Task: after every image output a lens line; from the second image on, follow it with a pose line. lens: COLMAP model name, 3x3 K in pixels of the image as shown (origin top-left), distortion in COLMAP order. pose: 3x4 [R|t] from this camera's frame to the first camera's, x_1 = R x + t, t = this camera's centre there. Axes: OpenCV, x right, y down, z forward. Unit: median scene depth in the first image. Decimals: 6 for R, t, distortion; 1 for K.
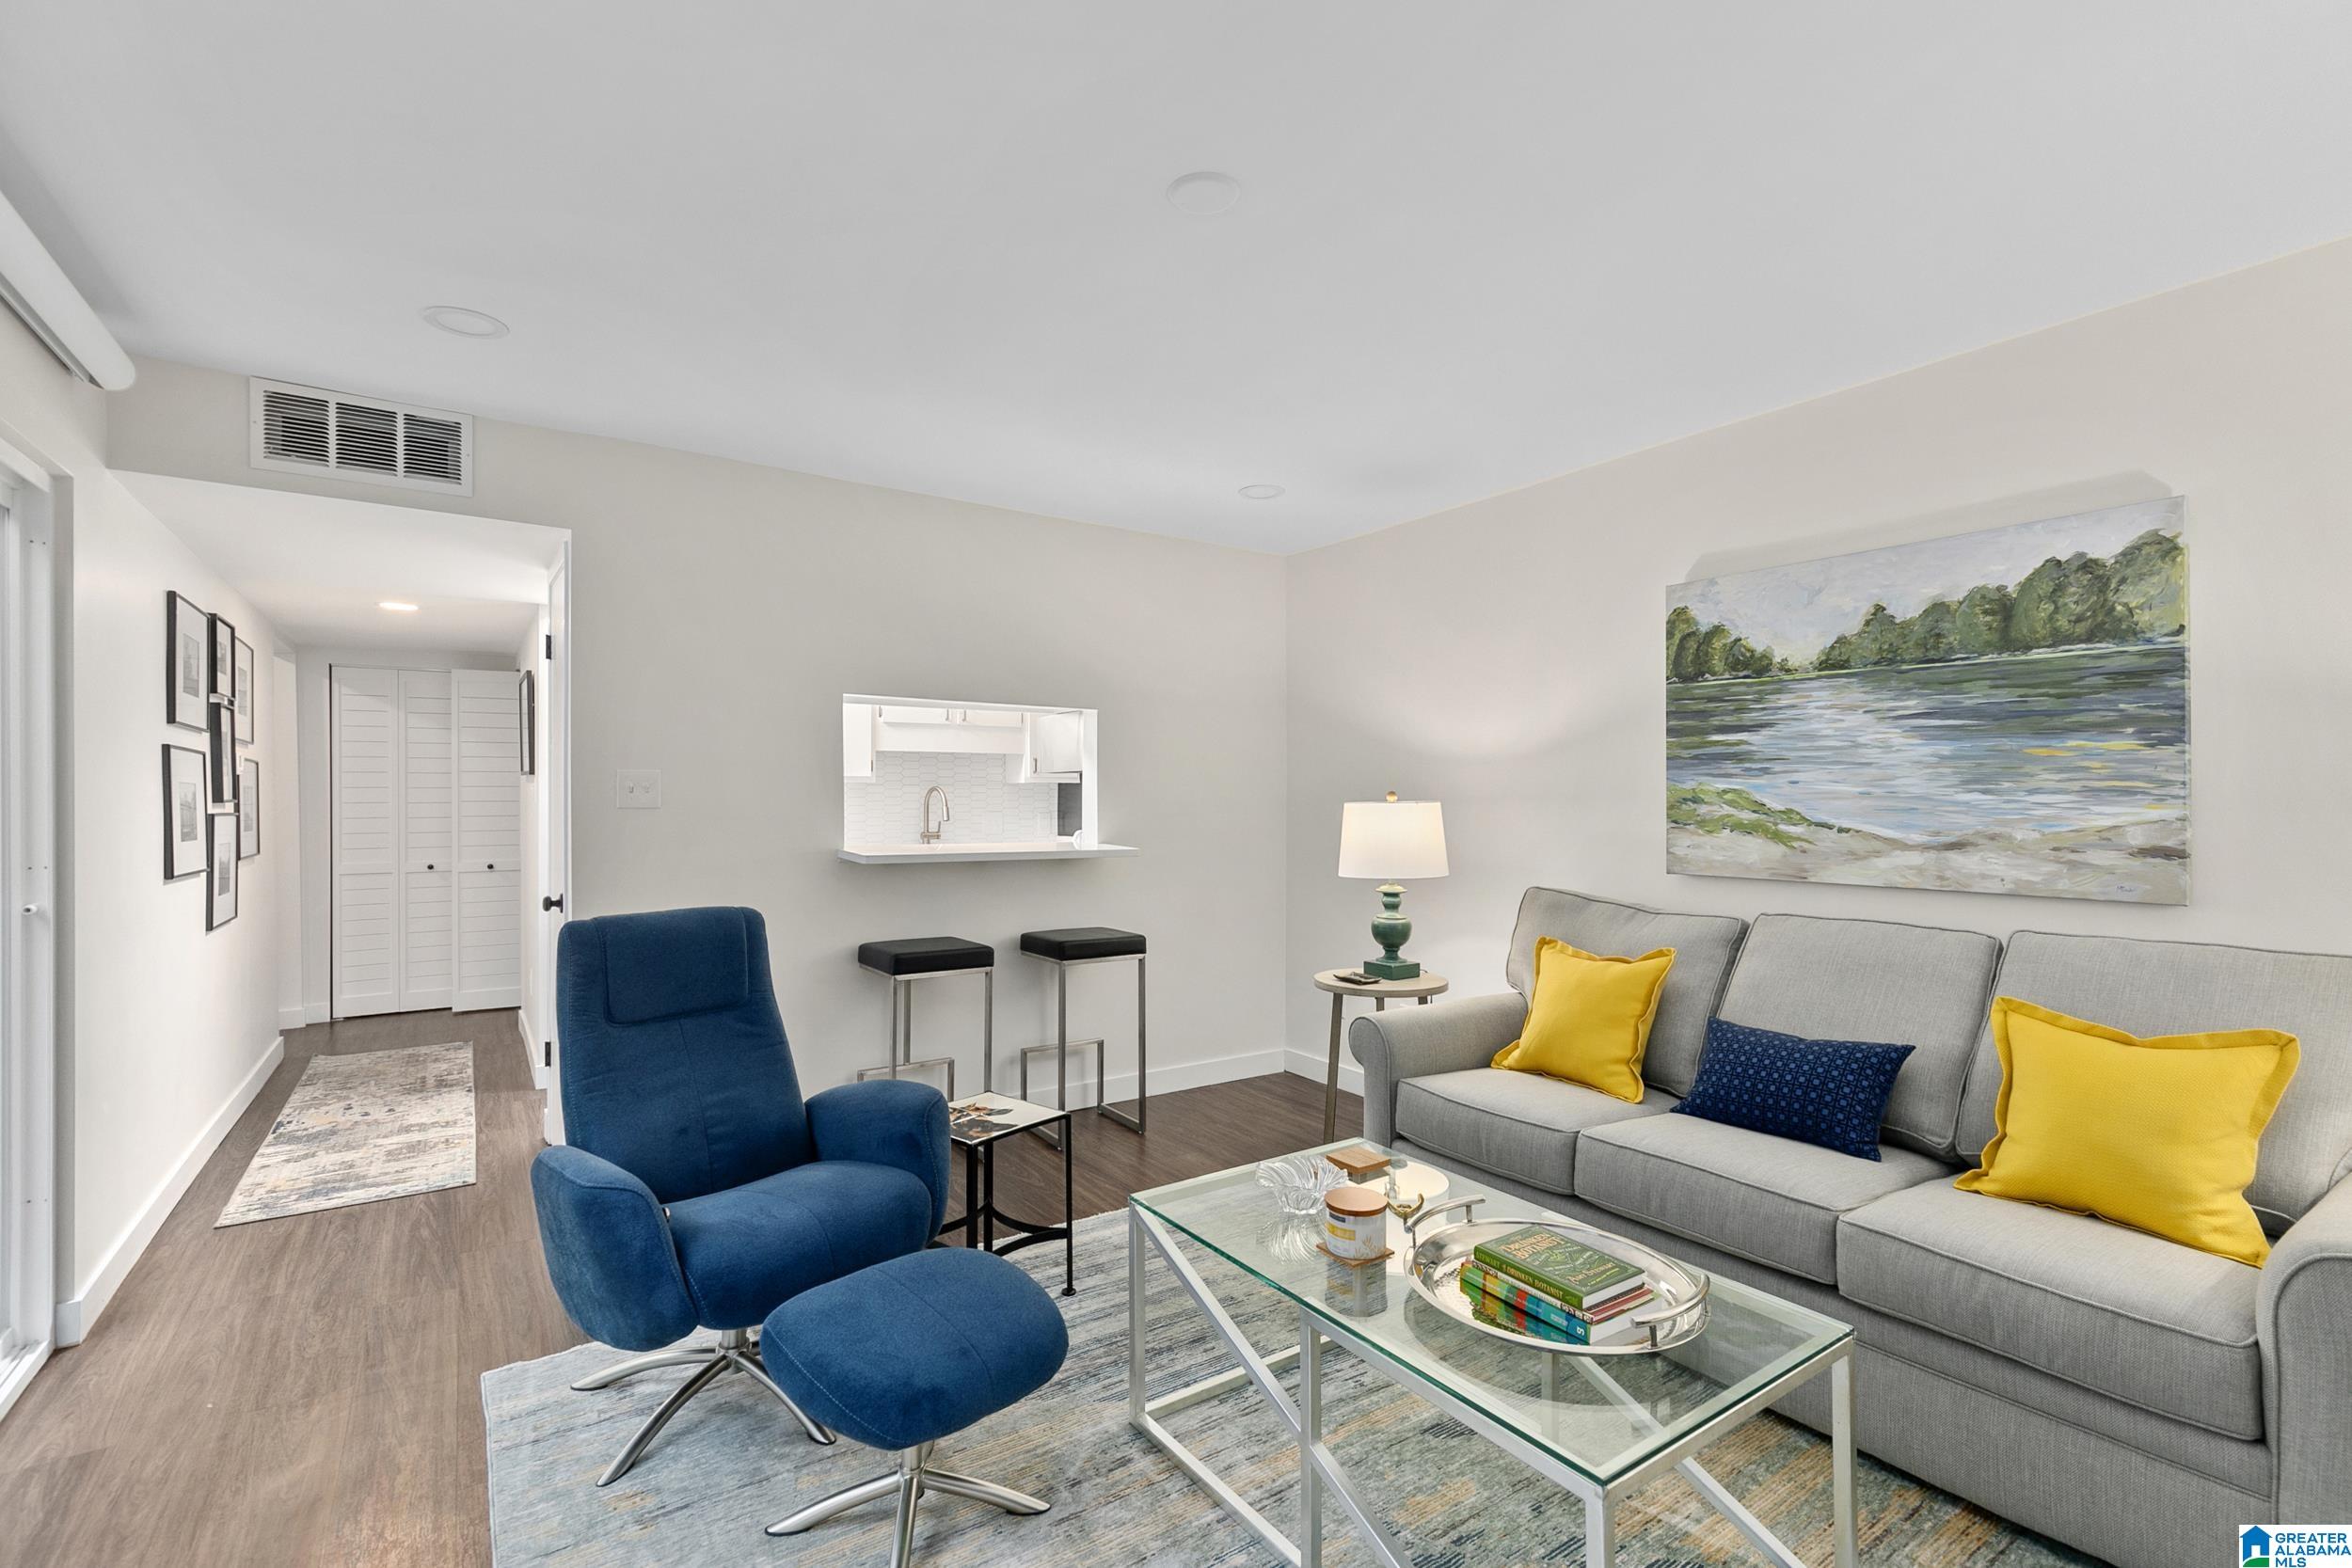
lens RADIAL K [[1042.4, 0, 1181.0], [0, 1042.4, 796.2], [0, 0, 1]] dist [0.009726, 0.000069]
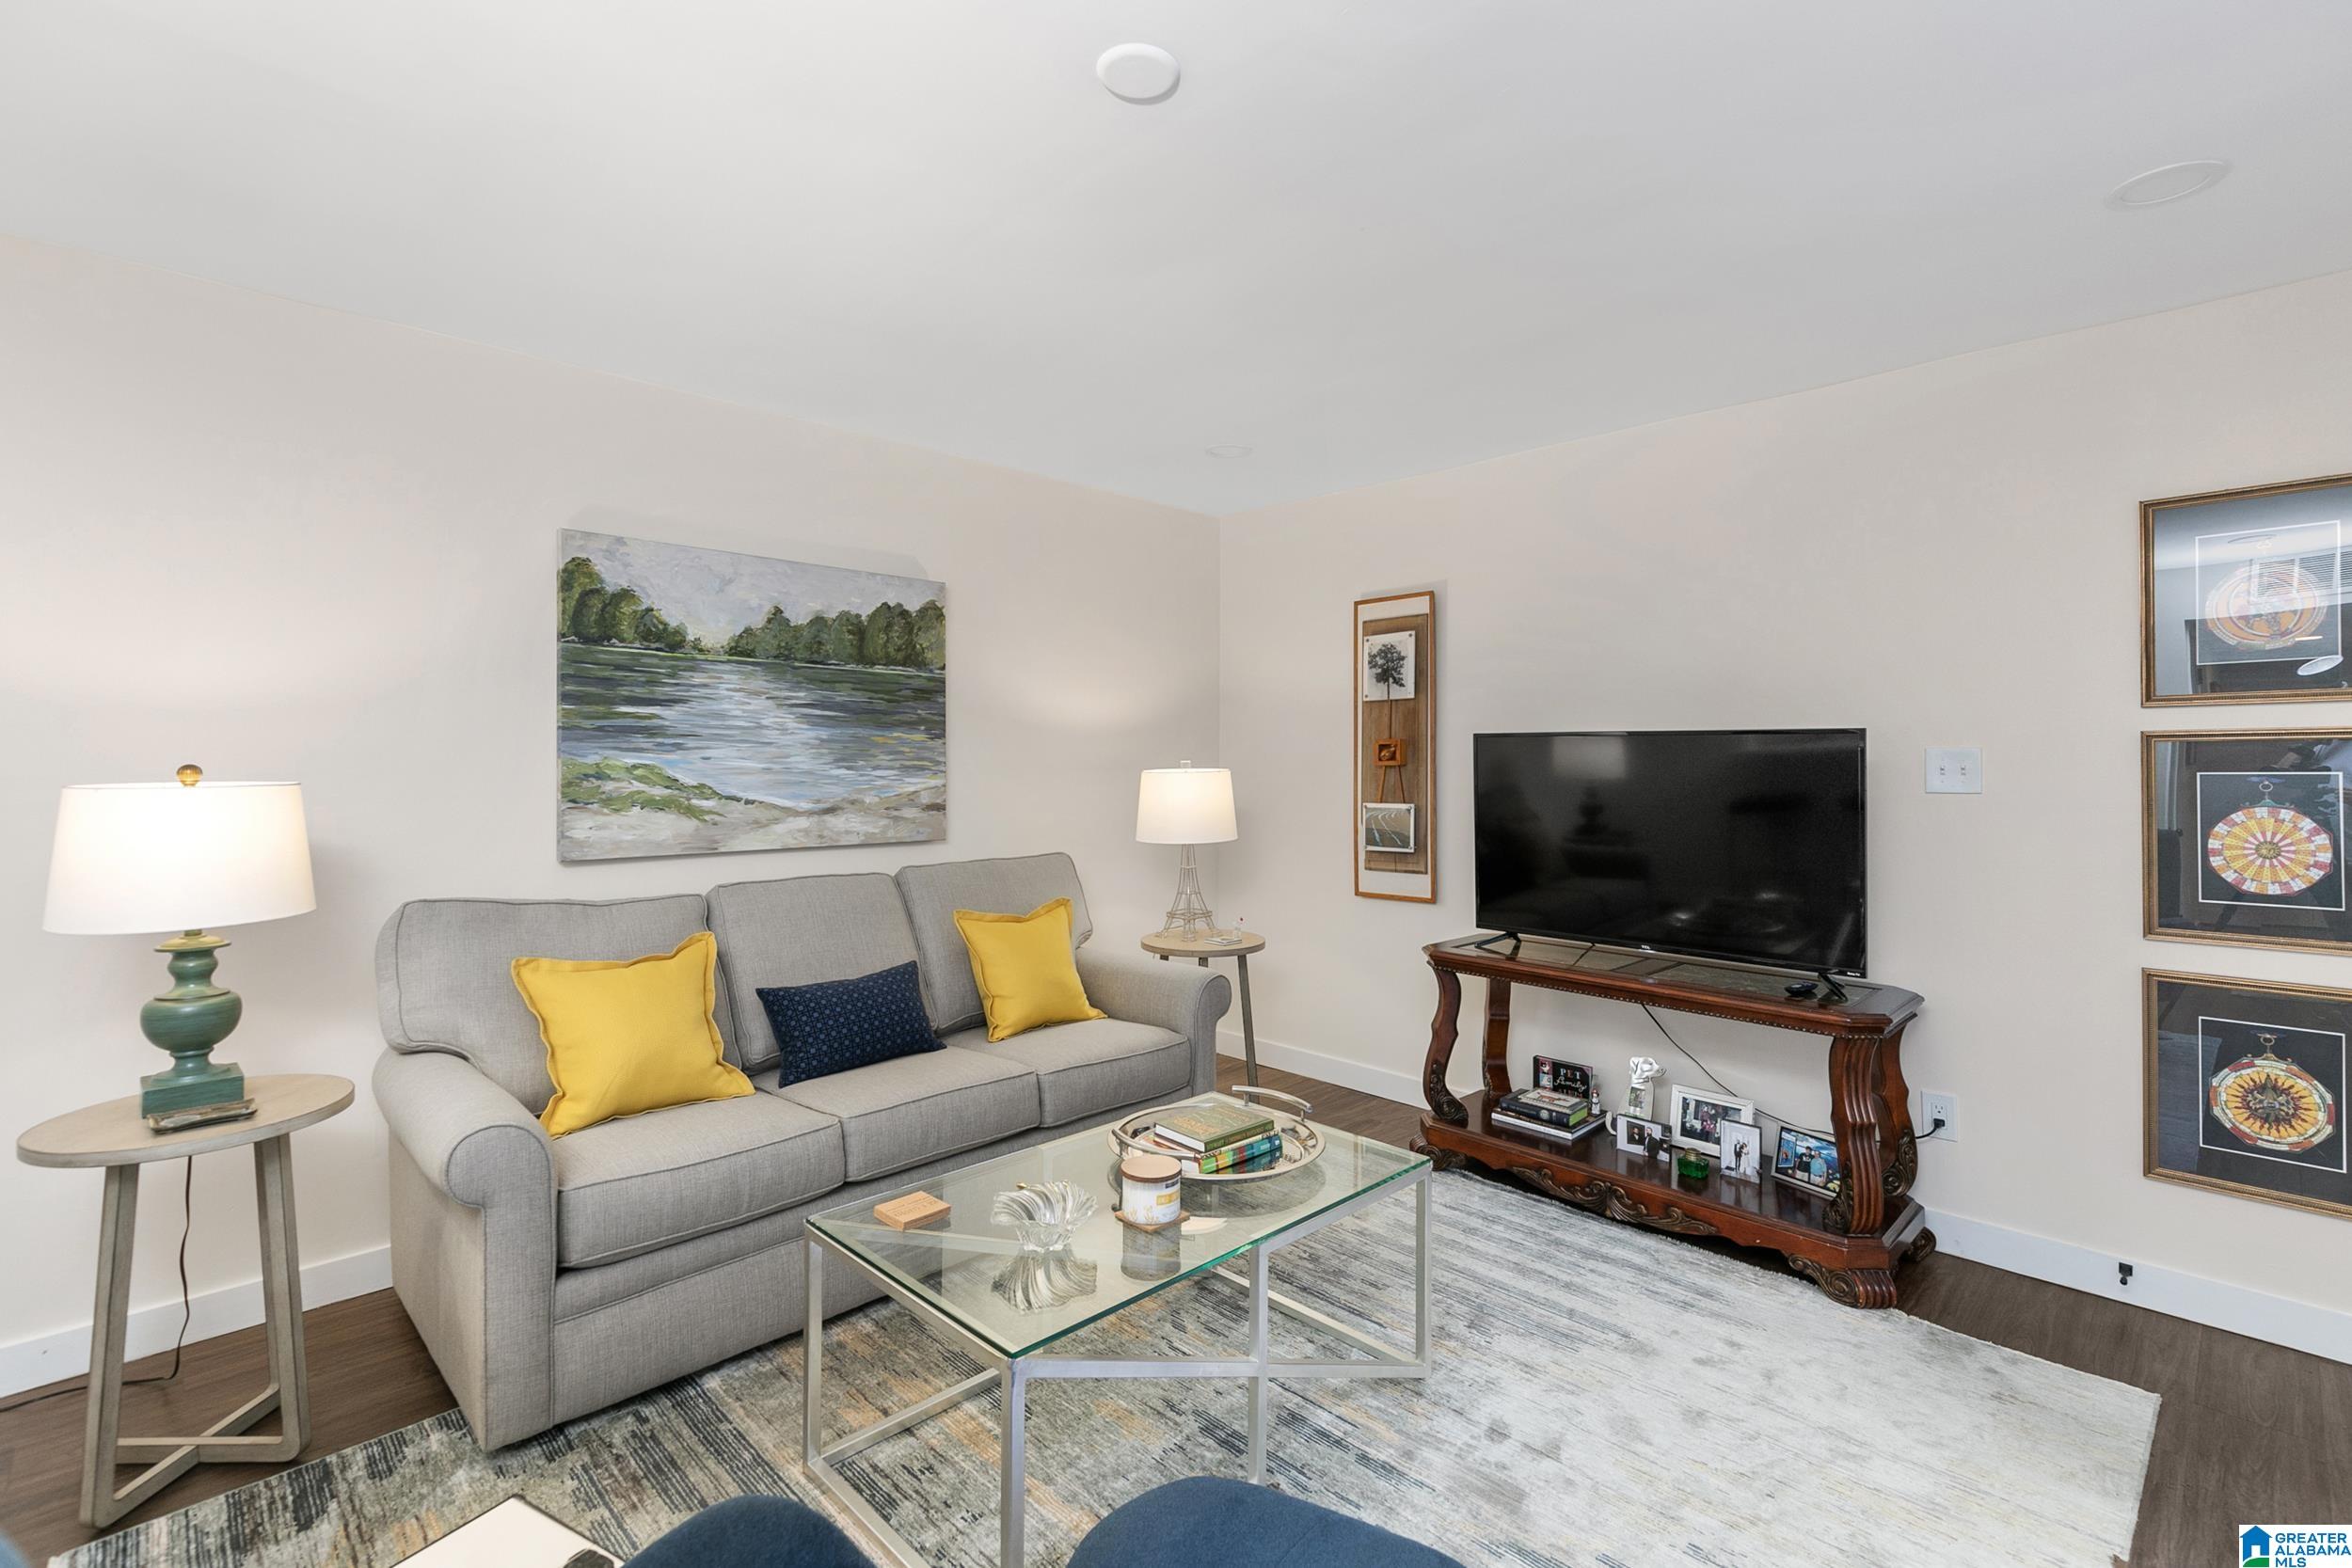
lens RADIAL K [[1062.2, 0, 1175.5], [0, 1062.2, 770.9], [0, 0, 1]] dist [0.001536, 0.000228]
pose [[-0.174955, -0.002500, 0.984573, -0.565115], [-0.000246, 0.999997, 0.002496, -0.003680], [-0.984576, 0.000194, -0.174955, 0.758586]]
